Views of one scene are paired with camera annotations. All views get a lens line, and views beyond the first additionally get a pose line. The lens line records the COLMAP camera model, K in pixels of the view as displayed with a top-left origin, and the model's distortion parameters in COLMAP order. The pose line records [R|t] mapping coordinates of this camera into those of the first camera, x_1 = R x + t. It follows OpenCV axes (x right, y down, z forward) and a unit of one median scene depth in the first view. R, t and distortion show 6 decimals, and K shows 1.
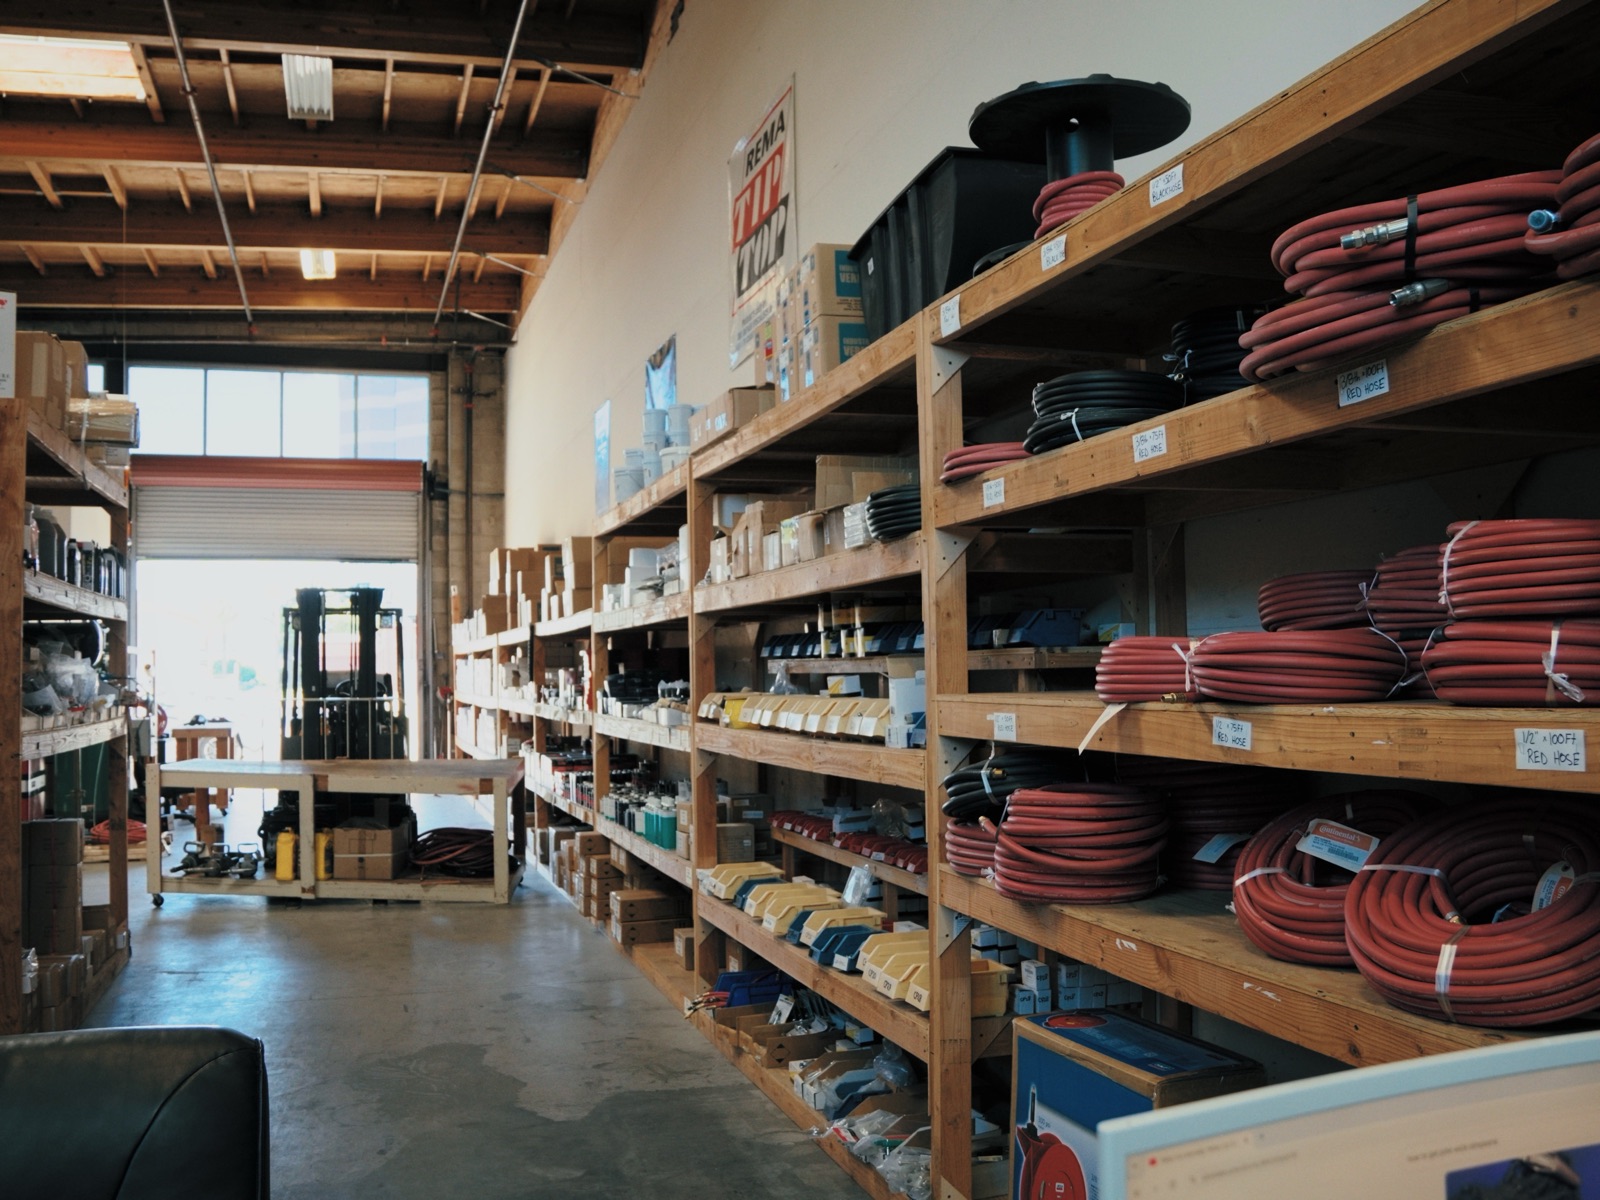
lens RADIAL K [[1426.0, 0, 794.8], [0, 1426.0, 600.7], [0, 0, 1]] dist [-0.112317, 0.060967]
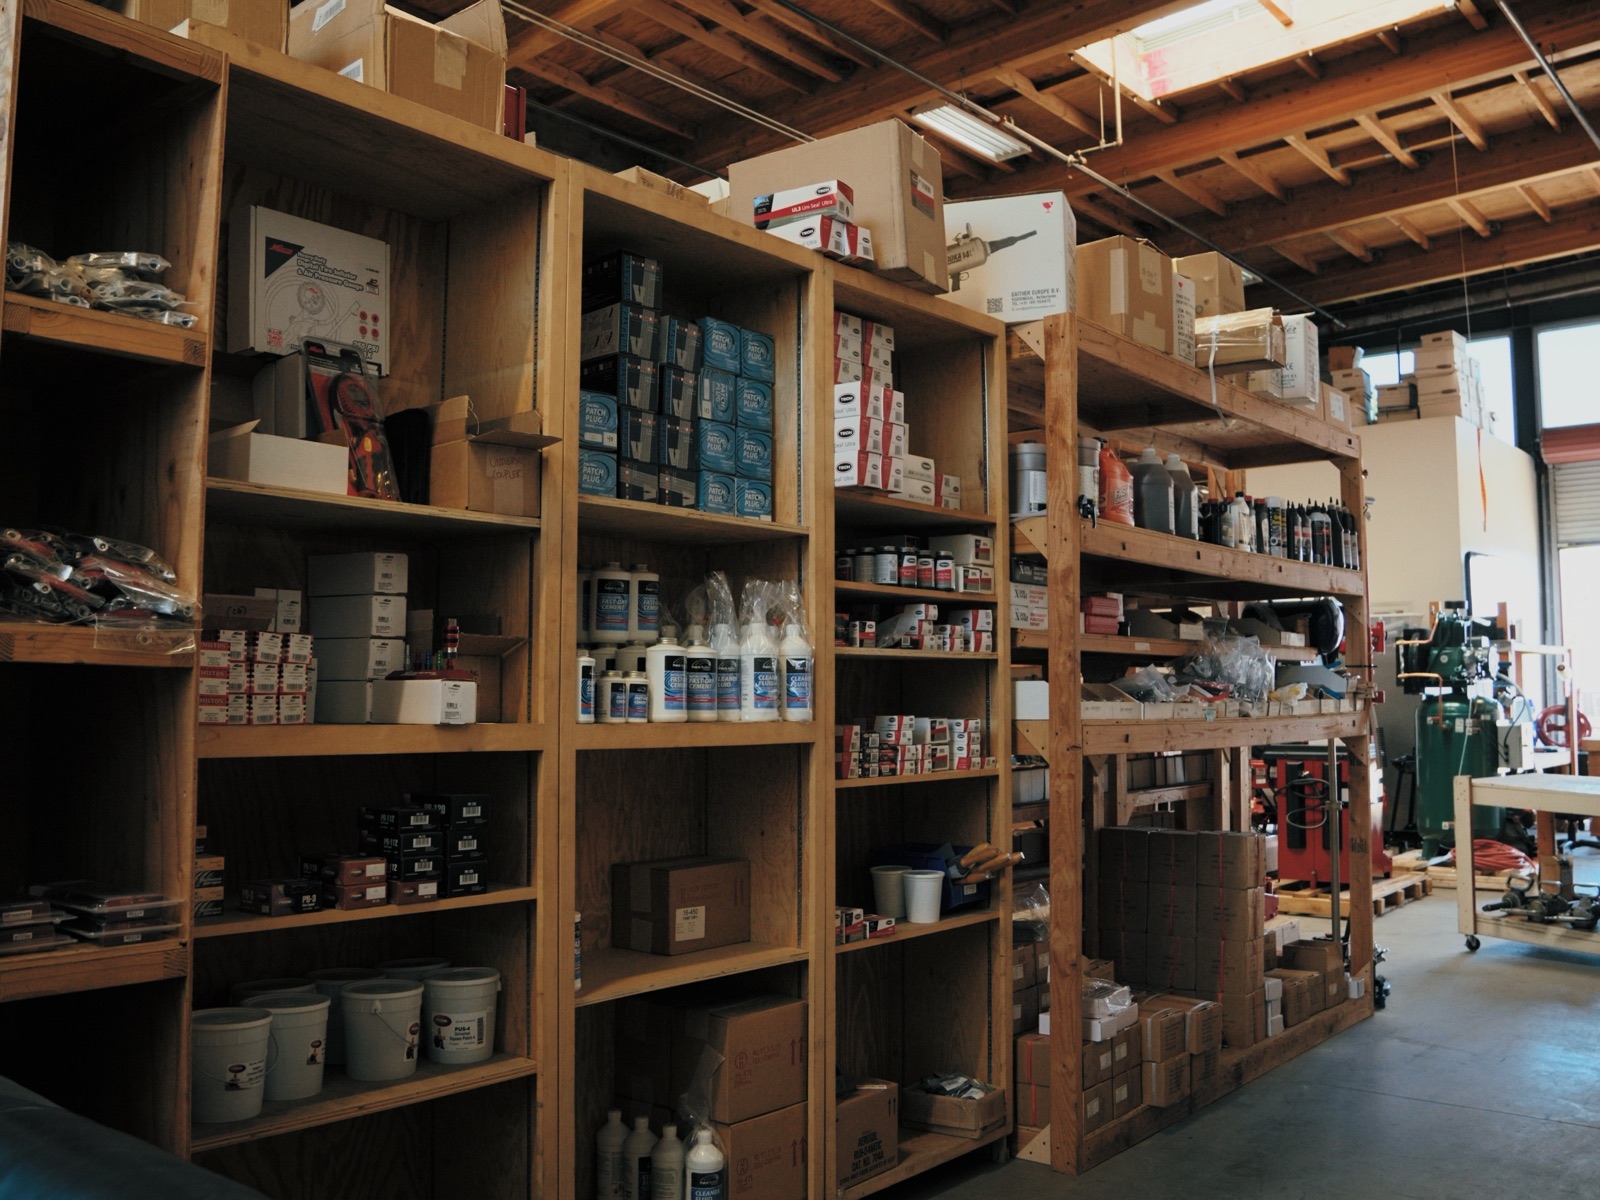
lens RADIAL K [[1426.0, 0, 806.3], [0, 1426.0, 604.3], [0, 0, 1]] dist [-0.112317, 0.060967]
pose [[0.525742, -0.042179, -0.849598, 0.036388], [0.034818, 0.999000, -0.028051, 0.024737], [0.849931, -0.014834, 0.526685, 0.231163]]
